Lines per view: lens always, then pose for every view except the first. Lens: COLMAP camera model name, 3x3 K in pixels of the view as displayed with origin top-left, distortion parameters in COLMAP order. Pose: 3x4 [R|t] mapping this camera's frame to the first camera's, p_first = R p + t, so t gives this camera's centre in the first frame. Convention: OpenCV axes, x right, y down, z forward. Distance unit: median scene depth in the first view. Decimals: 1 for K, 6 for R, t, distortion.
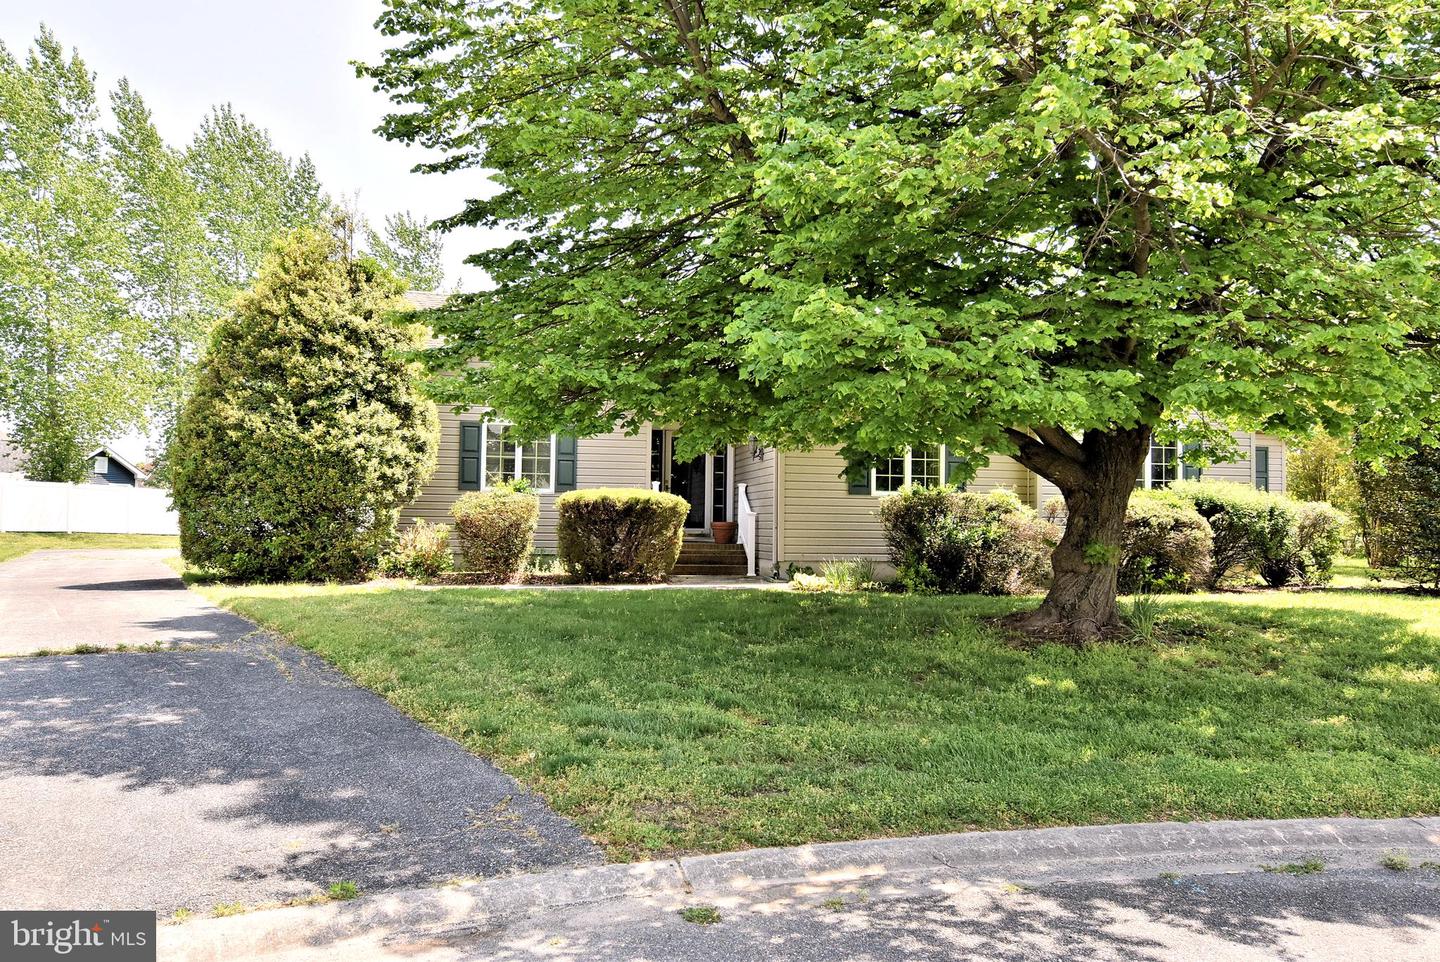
lens RADIAL K [[1110.2, 0, 720.7], [0, 1110.2, 480.6], [0, 0, 1]] dist [0.038723, -0.002820]
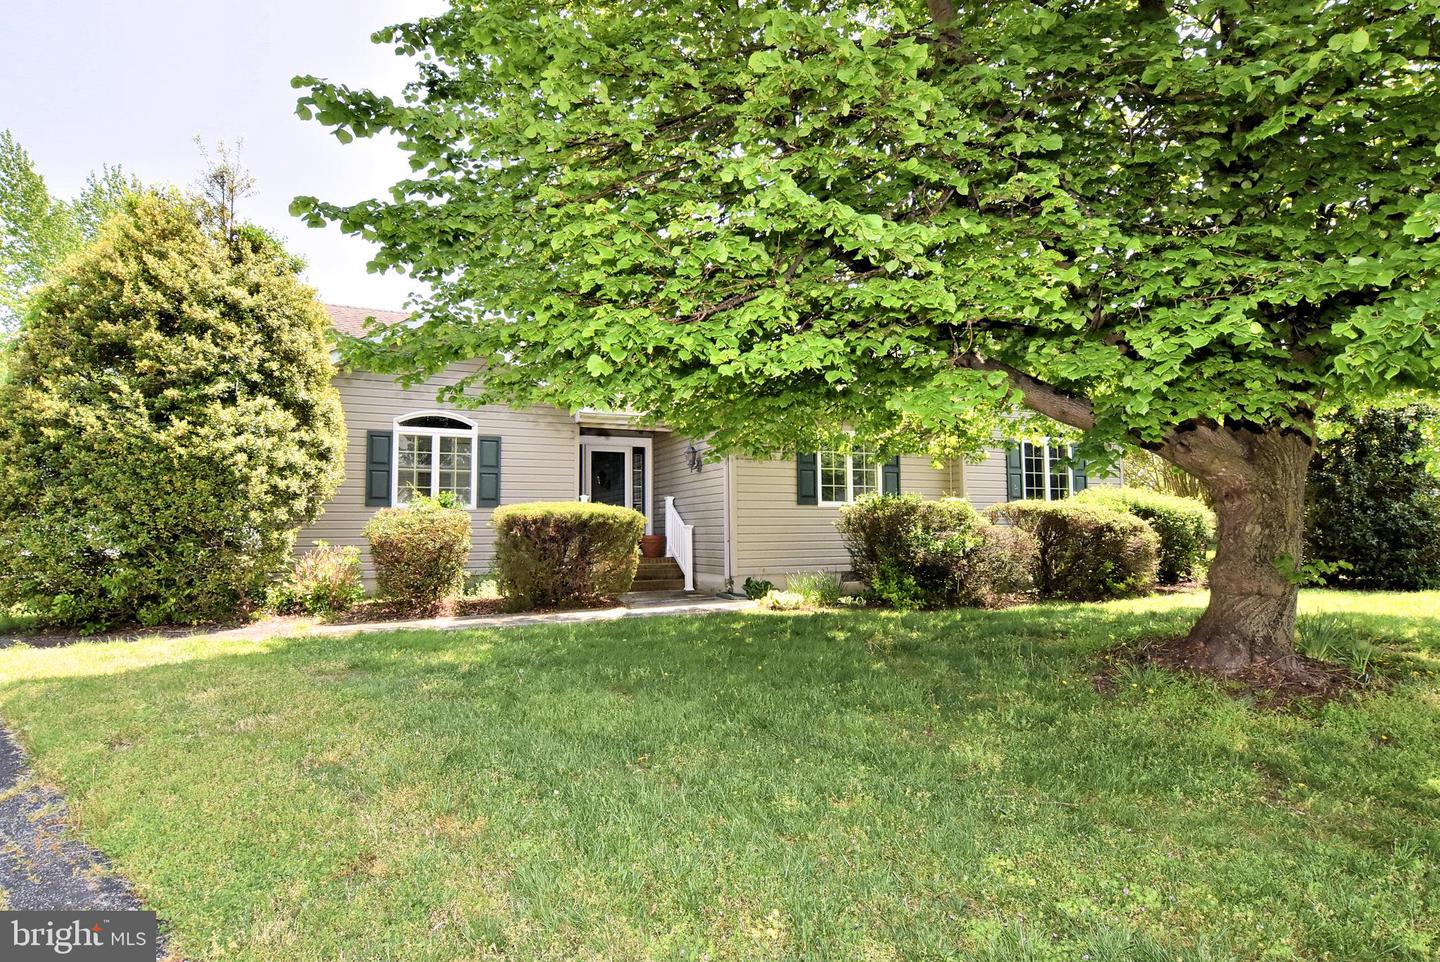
lens RADIAL K [[771.0, 0, 723.6], [0, 771.0, 480.5], [0, 0, 1]] dist [0.014380, -0.023345]
pose [[0.972070, -0.006463, 0.234600, -0.120654], [0.012350, 0.999644, -0.023632, 0.006598], [-0.234364, 0.025869, 0.971805, 0.390279]]
